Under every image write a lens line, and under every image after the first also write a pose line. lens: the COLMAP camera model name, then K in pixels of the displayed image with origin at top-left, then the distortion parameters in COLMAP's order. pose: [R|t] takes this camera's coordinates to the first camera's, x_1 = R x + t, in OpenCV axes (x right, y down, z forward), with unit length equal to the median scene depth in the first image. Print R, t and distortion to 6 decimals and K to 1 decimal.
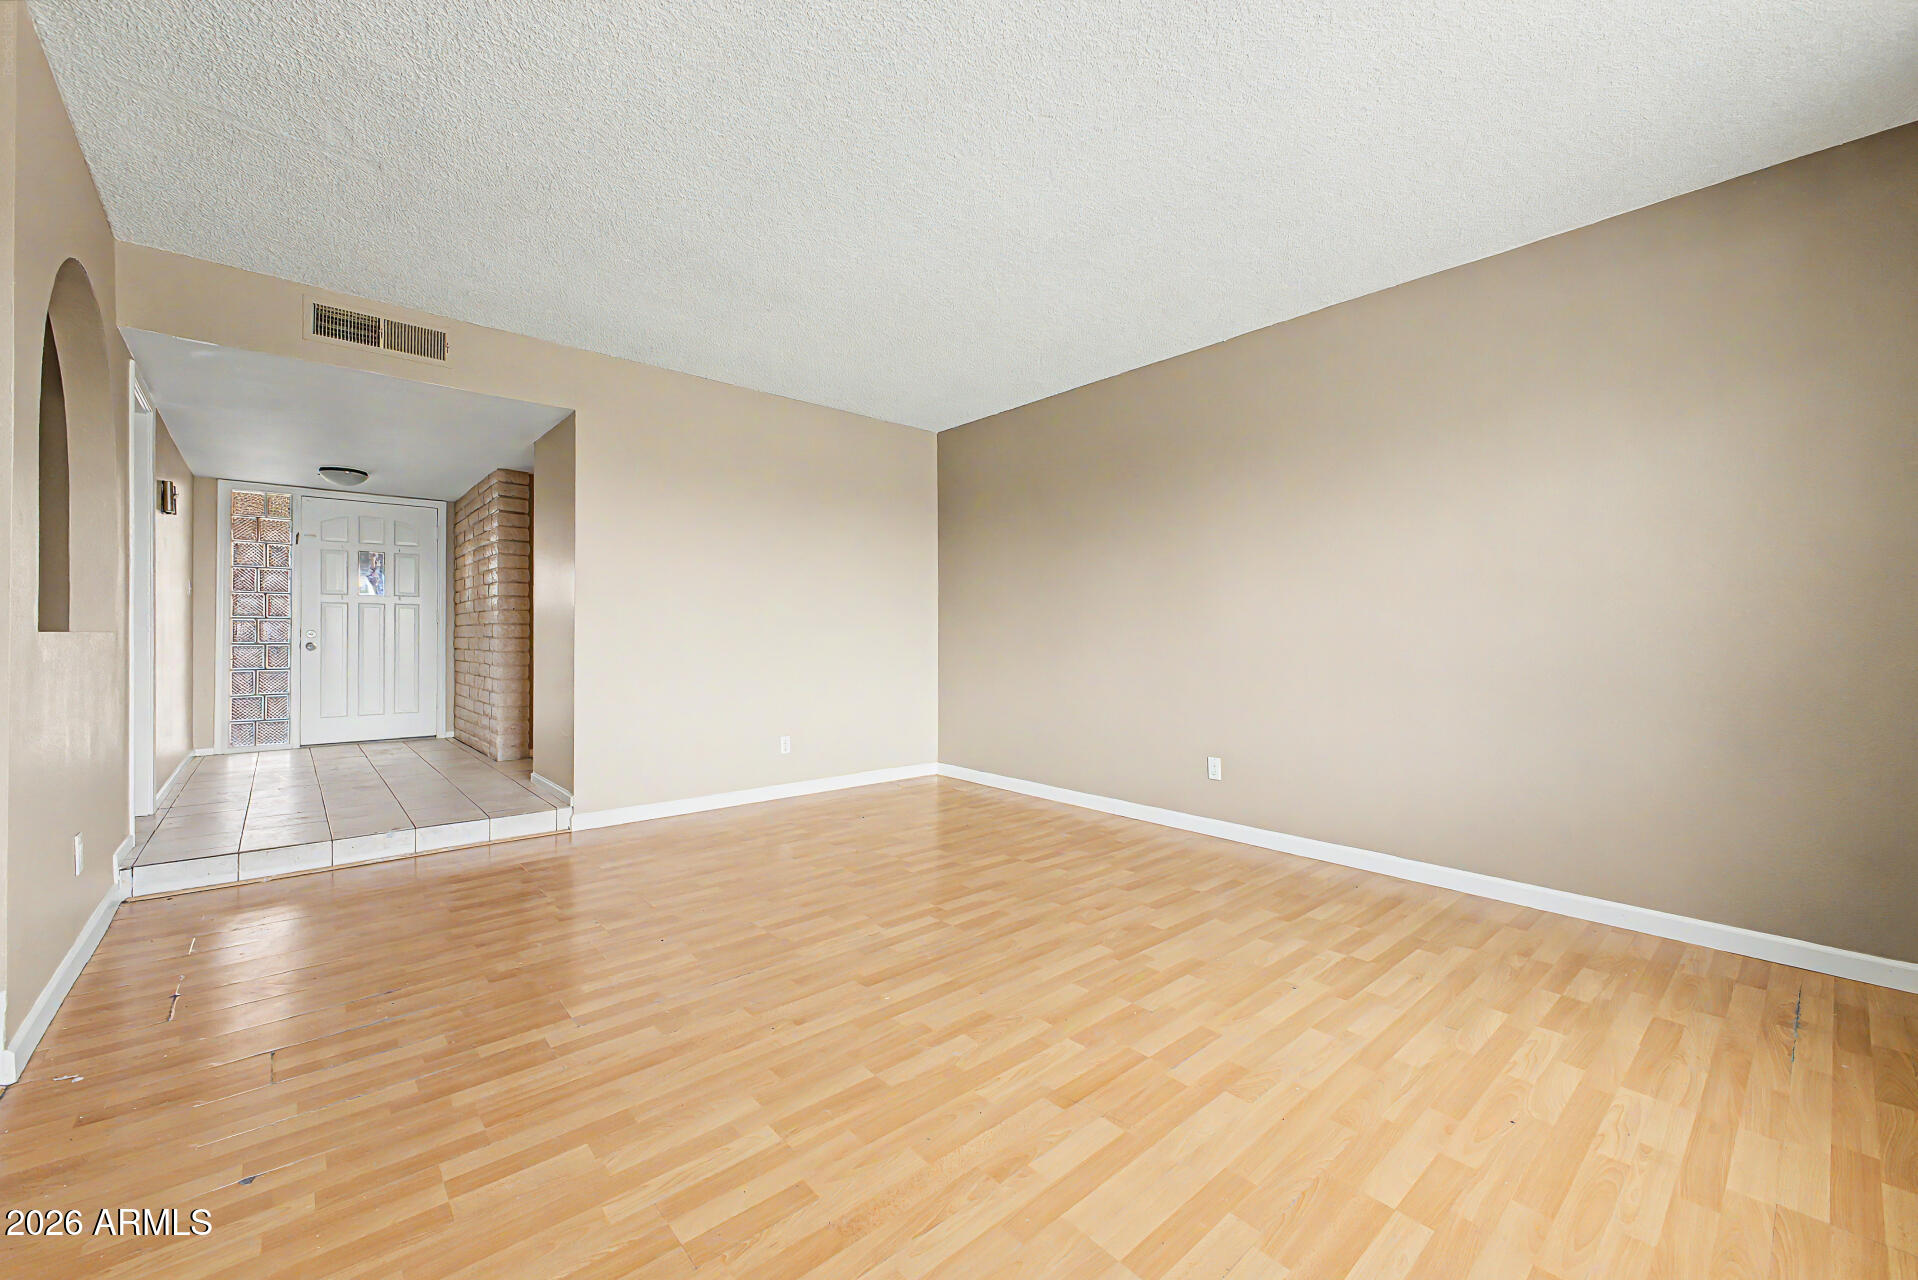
lens RADIAL K [[768.4, 0, 978.2], [0, 768.4, 636.9], [0, 0, 1]] dist [0.016651, -0.000429]
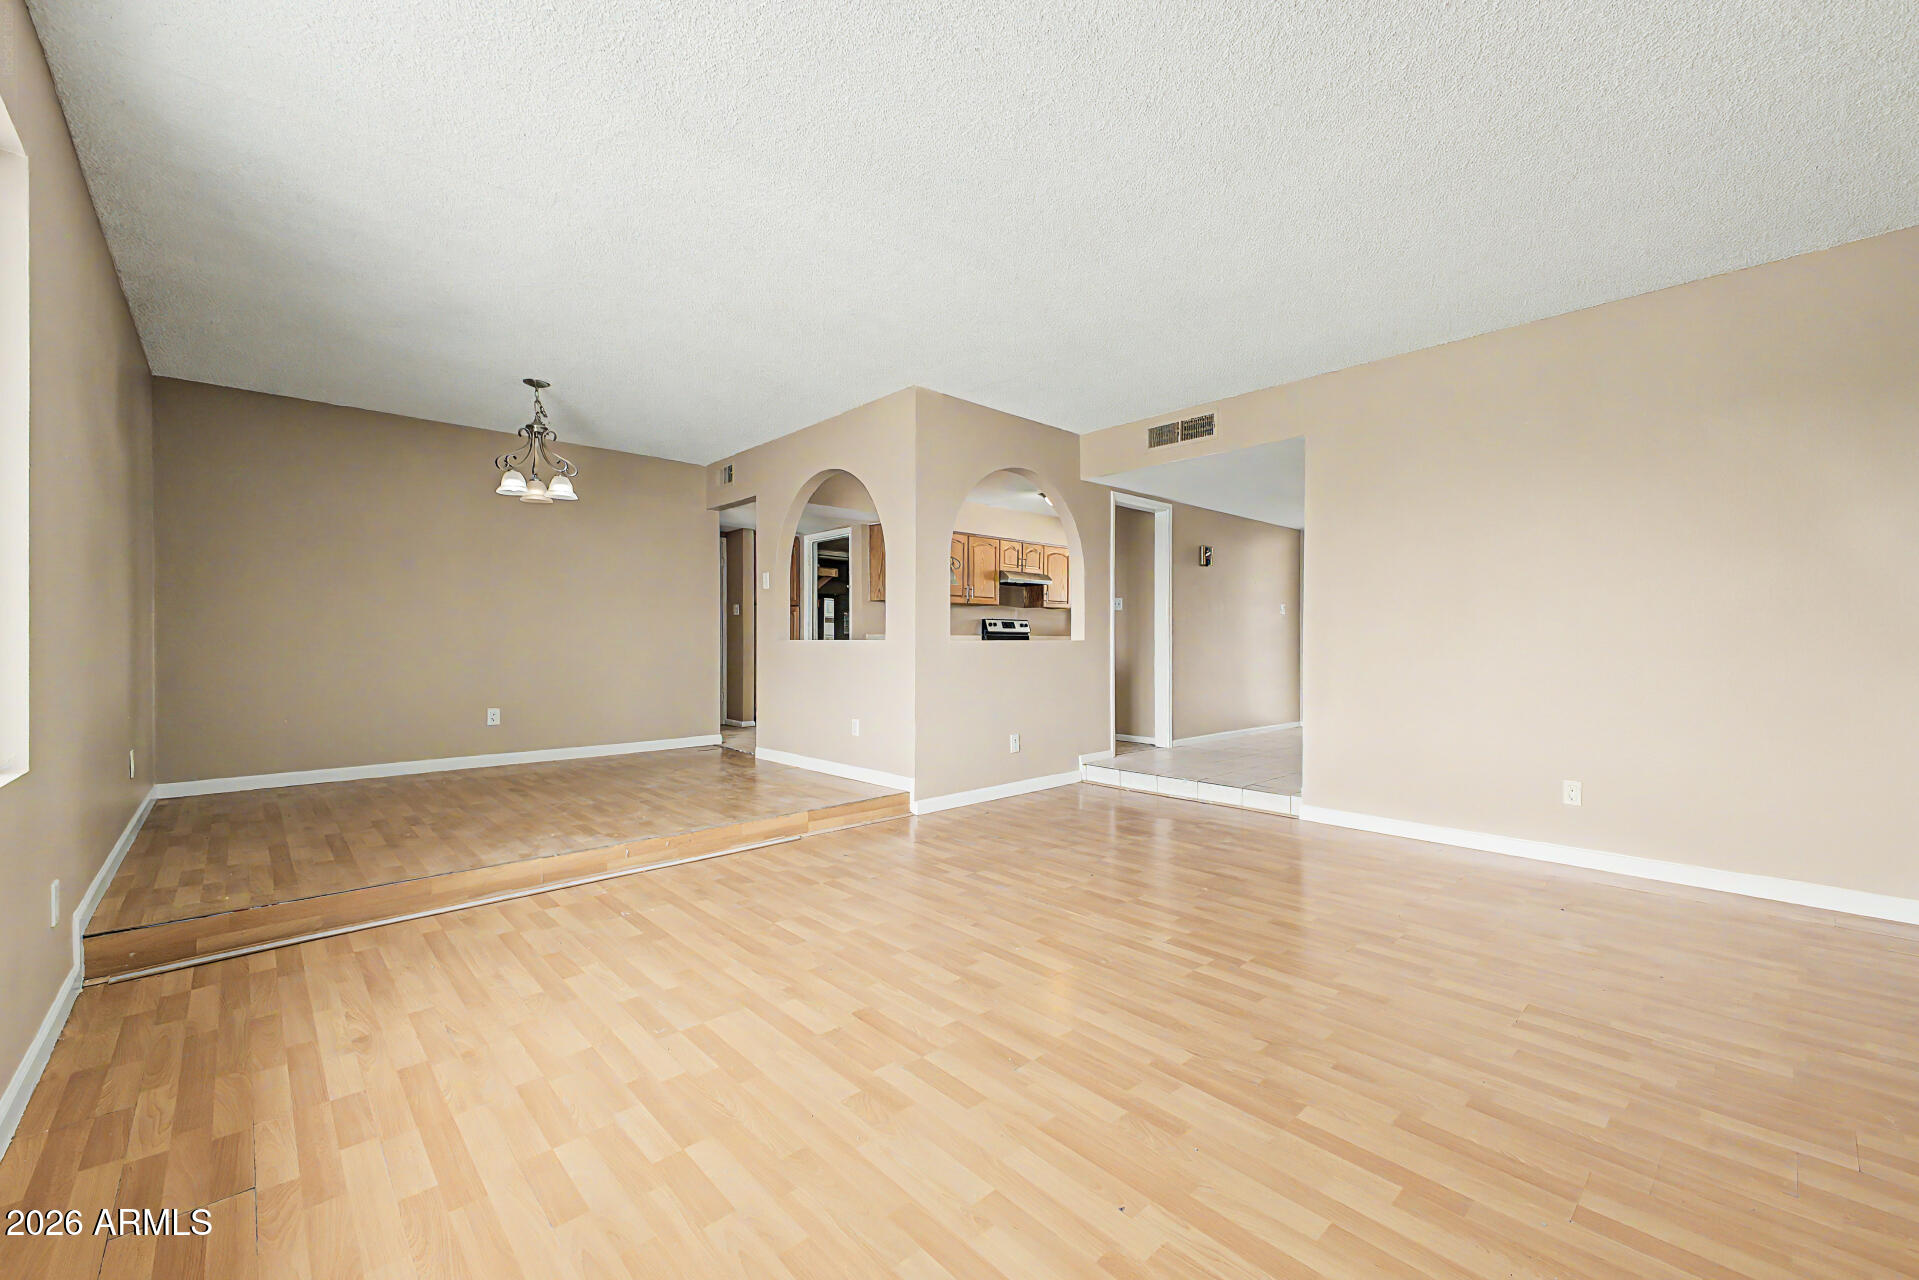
lens RADIAL K [[765.4, 0, 924.6], [0, 765.4, 637.3], [0, 0, 1]] dist [0.017936, -0.004208]
pose [[-0.004828, -0.004432, -0.999979, 0.974487], [-0.005715, 0.999974, -0.004404, 0.000510], [0.999972, 0.005694, -0.004854, 0.797397]]
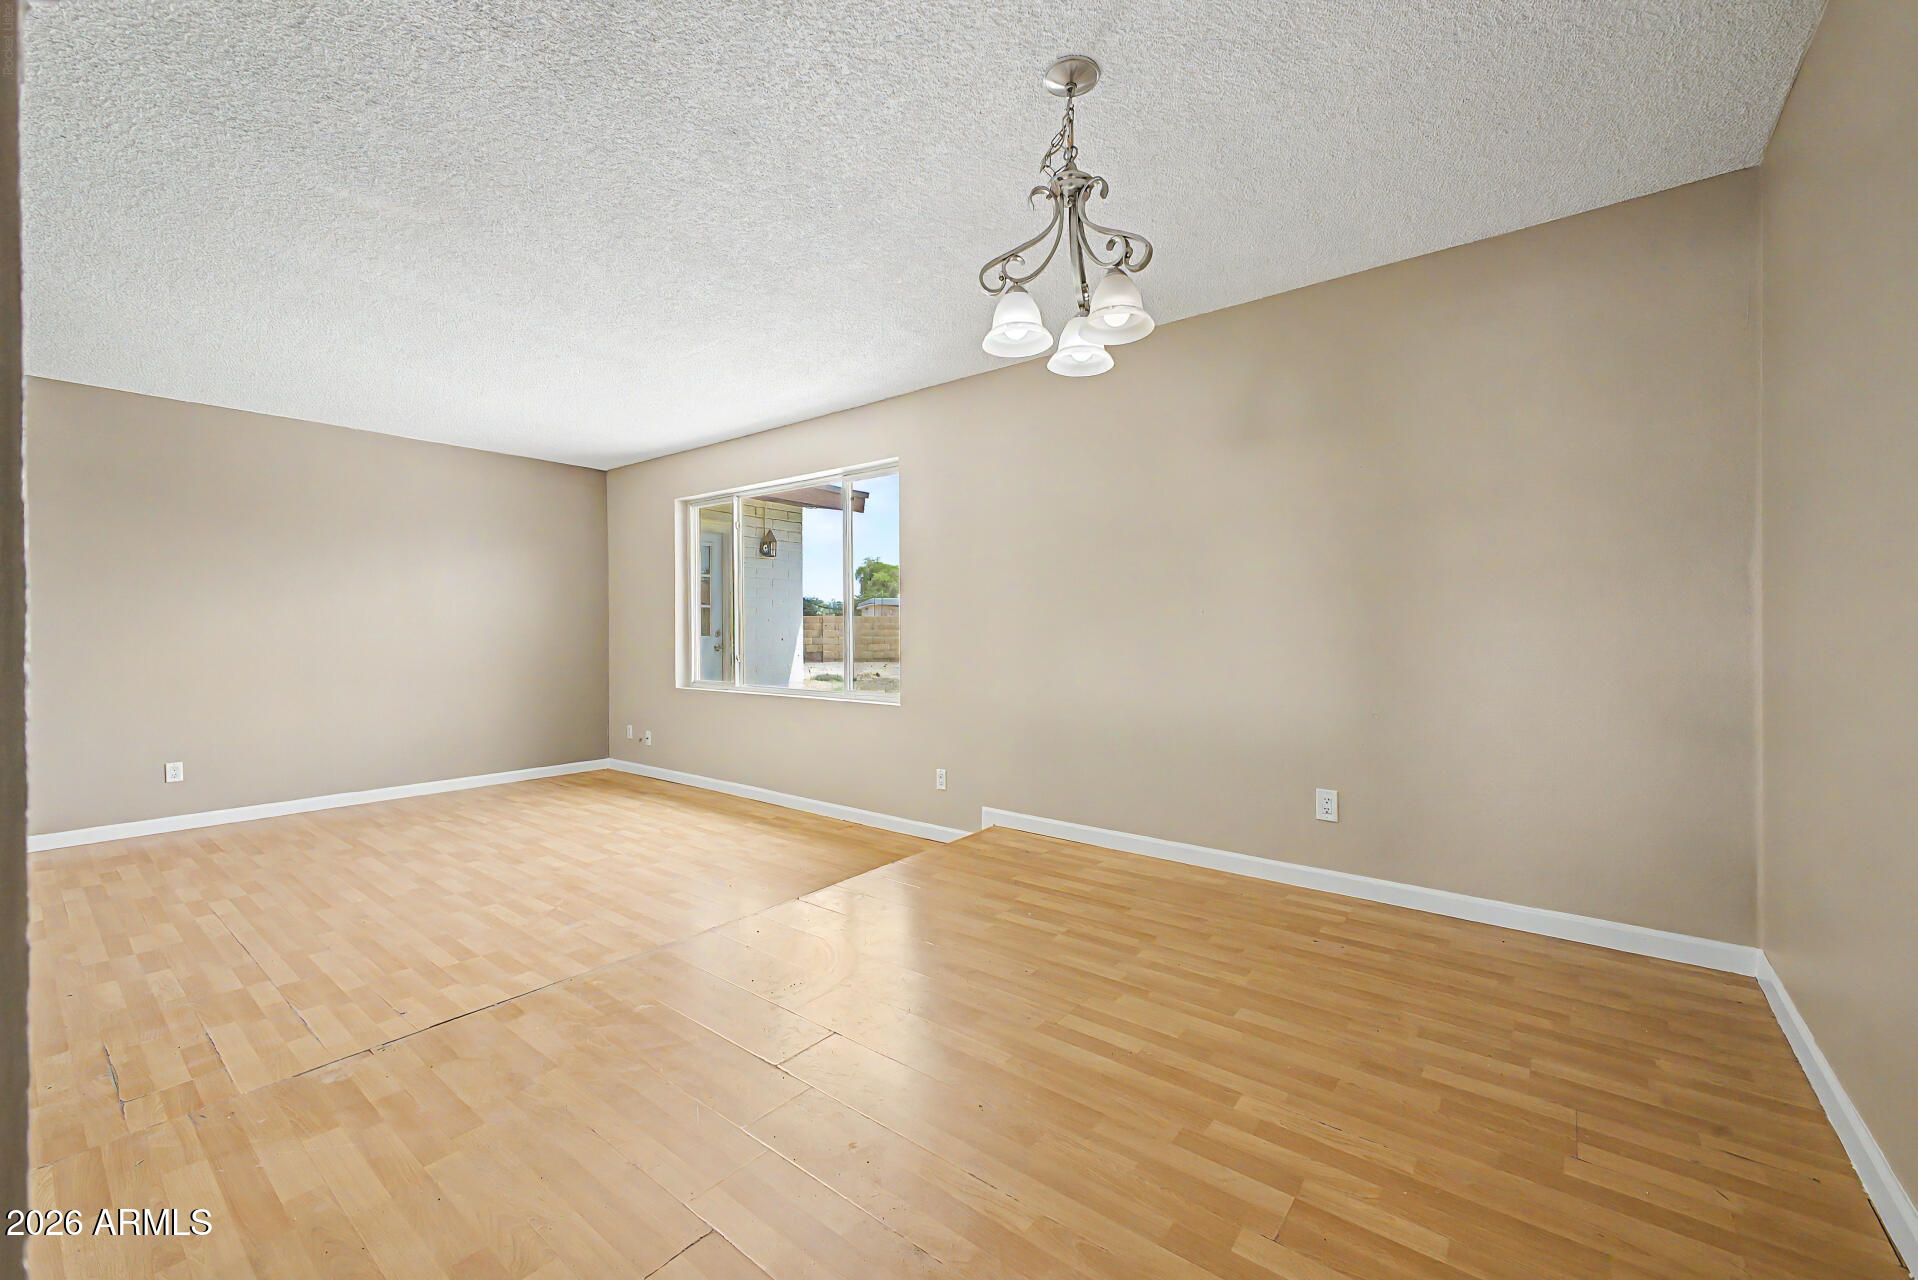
lens RADIAL K [[792.7, 0, 959.0], [0, 792.7, 640.0], [0, 0, 1]] dist [0.024234, -0.005735]
pose [[-0.171053, -0.016943, 0.985116, -1.745511], [0.006993, 0.999806, 0.018409, -0.065520], [-0.985237, 0.010038, -0.170902, 0.086947]]
